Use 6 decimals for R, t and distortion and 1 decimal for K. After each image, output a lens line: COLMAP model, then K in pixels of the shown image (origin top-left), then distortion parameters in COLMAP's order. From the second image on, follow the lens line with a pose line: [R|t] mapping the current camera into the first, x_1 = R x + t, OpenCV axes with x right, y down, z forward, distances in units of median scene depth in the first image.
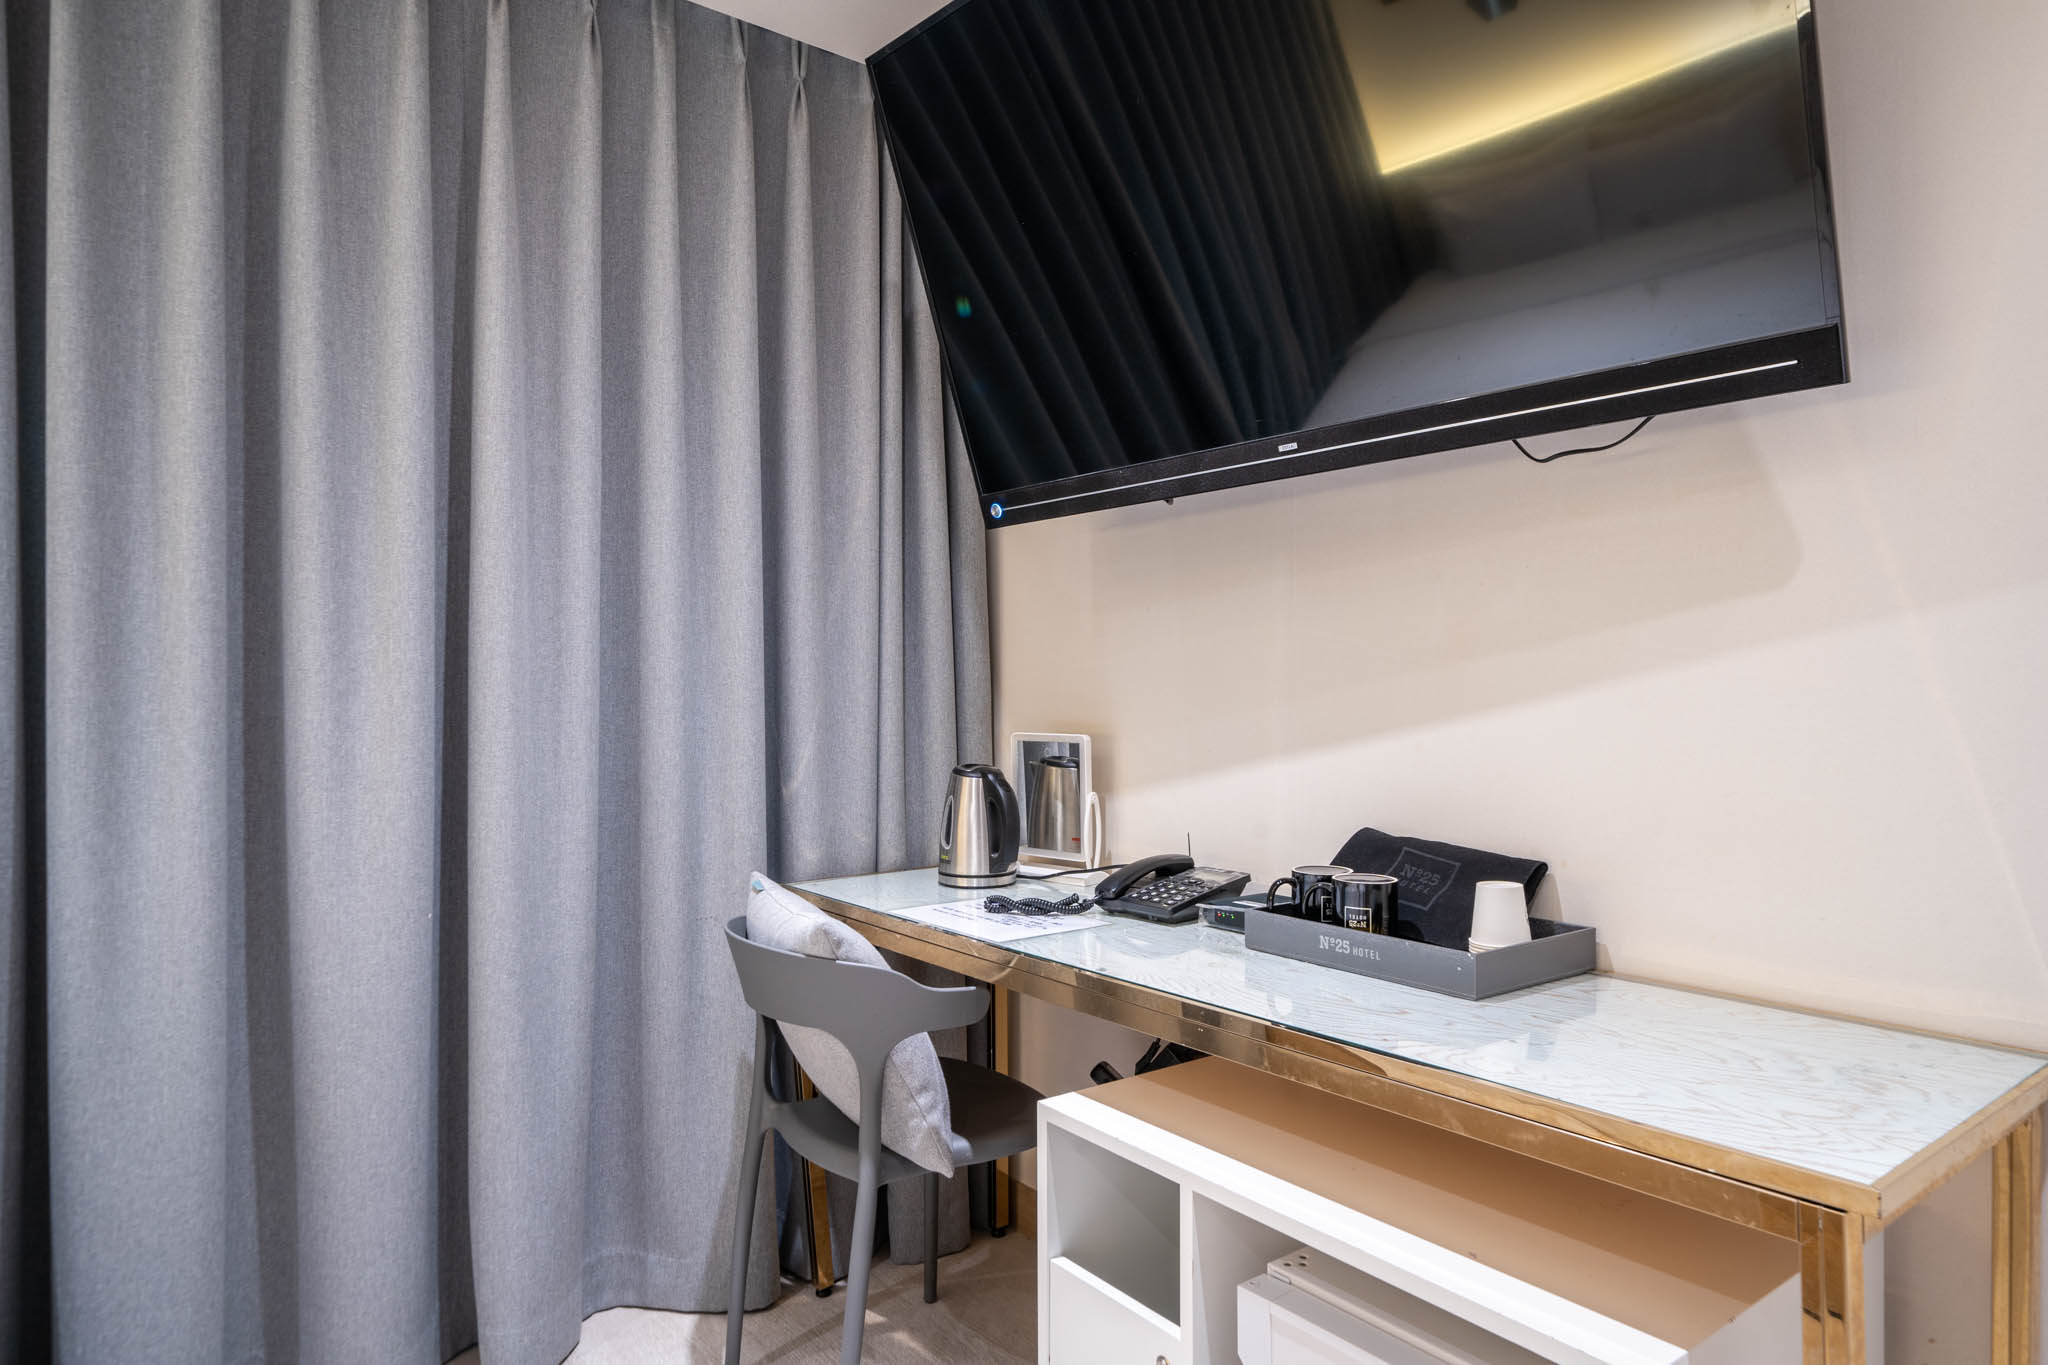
lens RADIAL K [[1191.2, 0, 1021.0], [0, 1191.2, 692.0], [0, 0, 1]] dist [-0.006428, -0.000311]
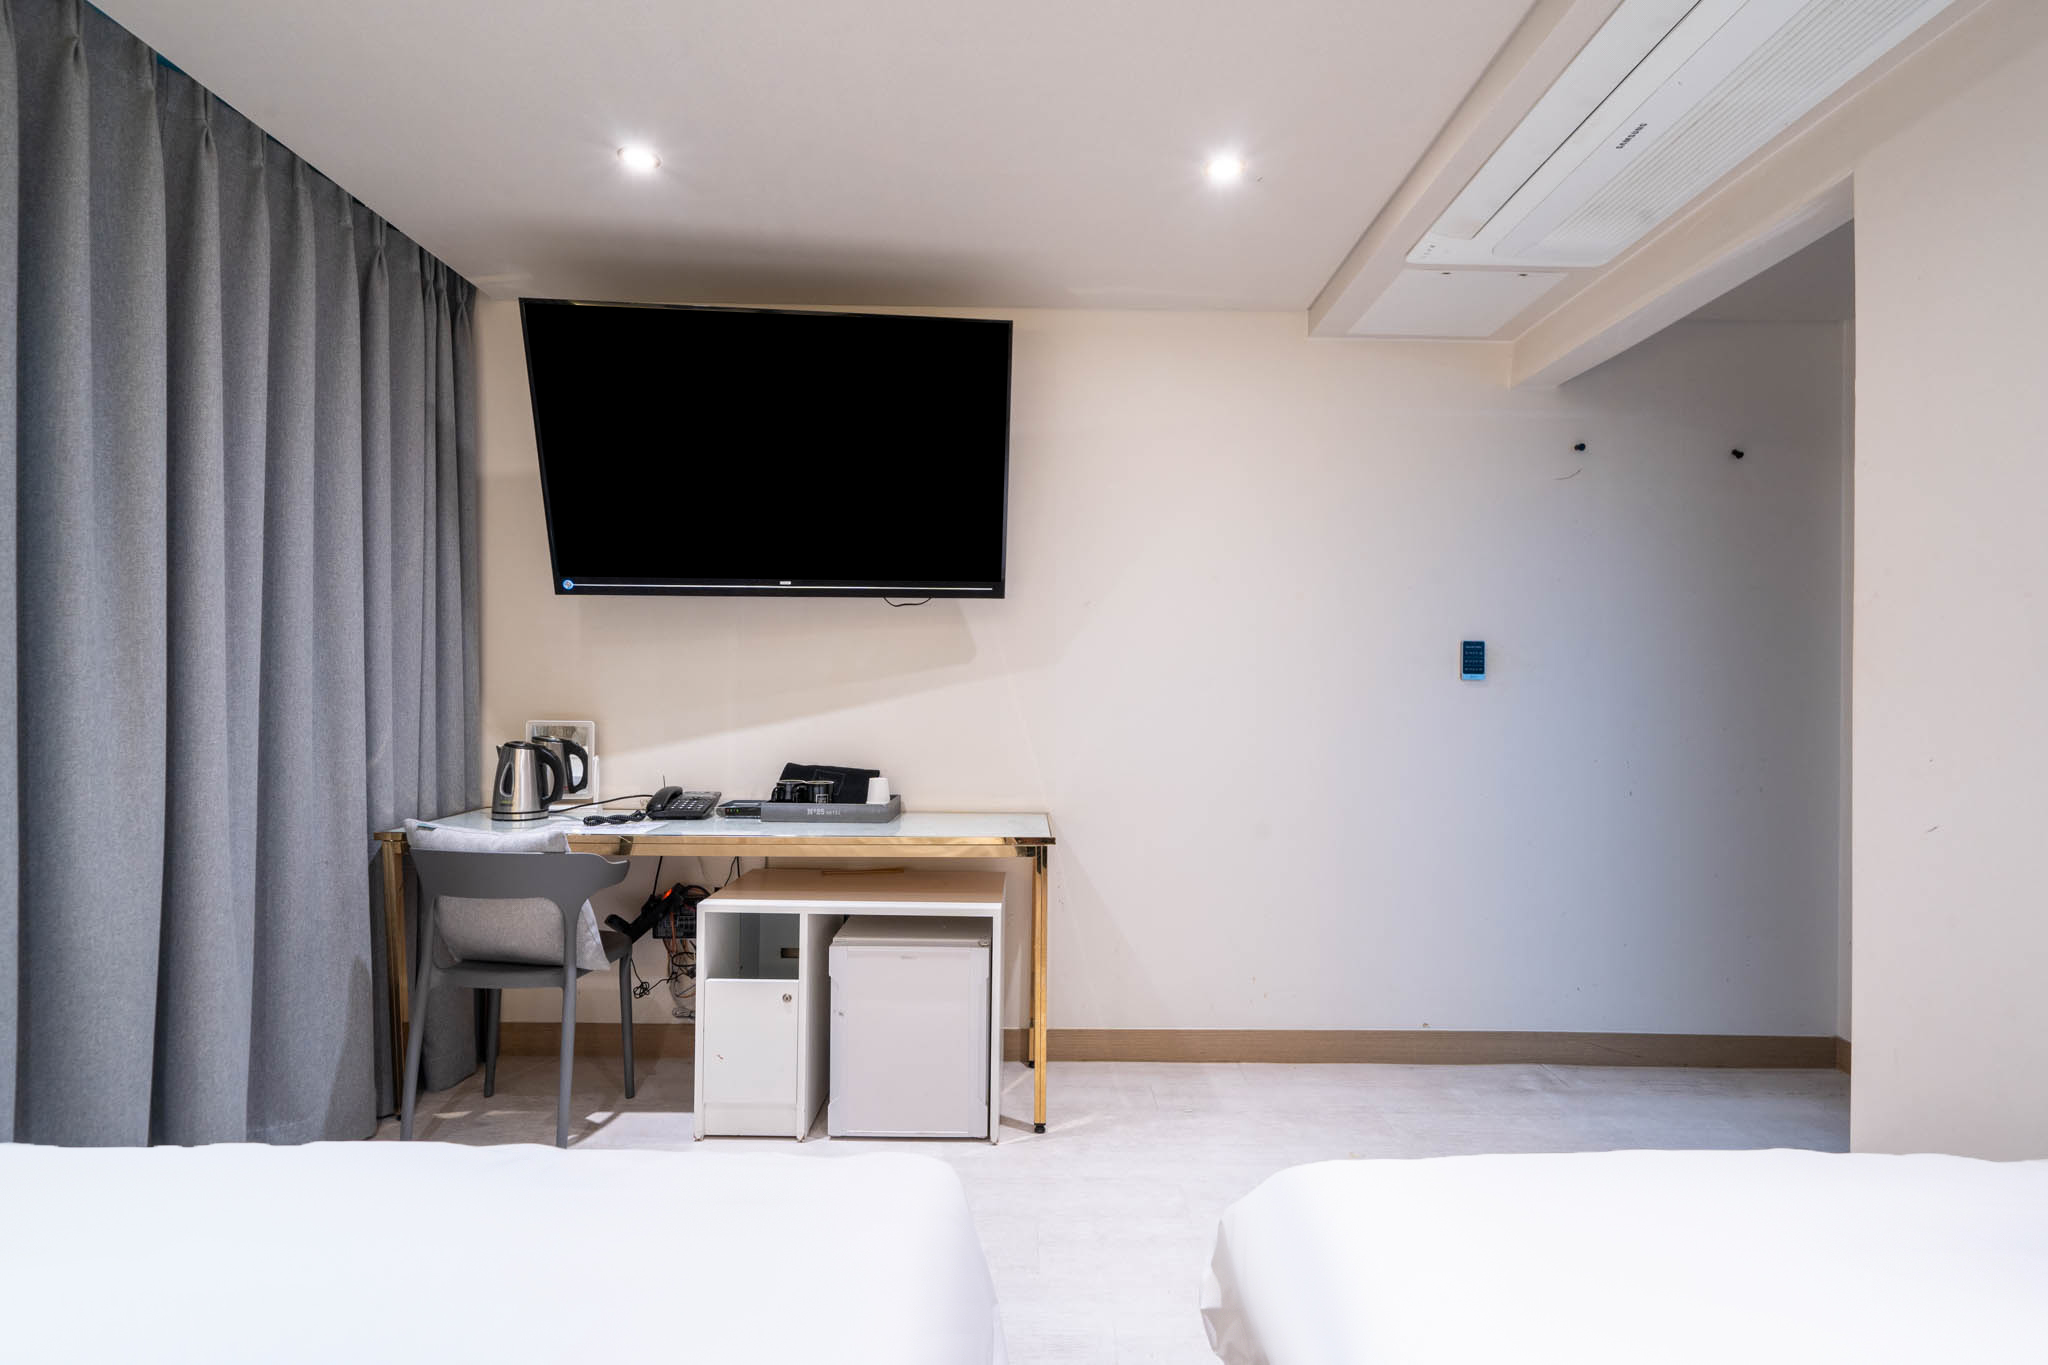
lens RADIAL K [[975.0, 0, 1017.9], [0, 975.0, 695.3], [0, 0, 1]] dist [0.000810, 0.000142]
pose [[0.610447, 0.004581, 0.792044, -0.749129], [-0.013401, 0.999900, 0.004546, -0.015224], [-0.791944, -0.013390, 0.610447, -0.328992]]
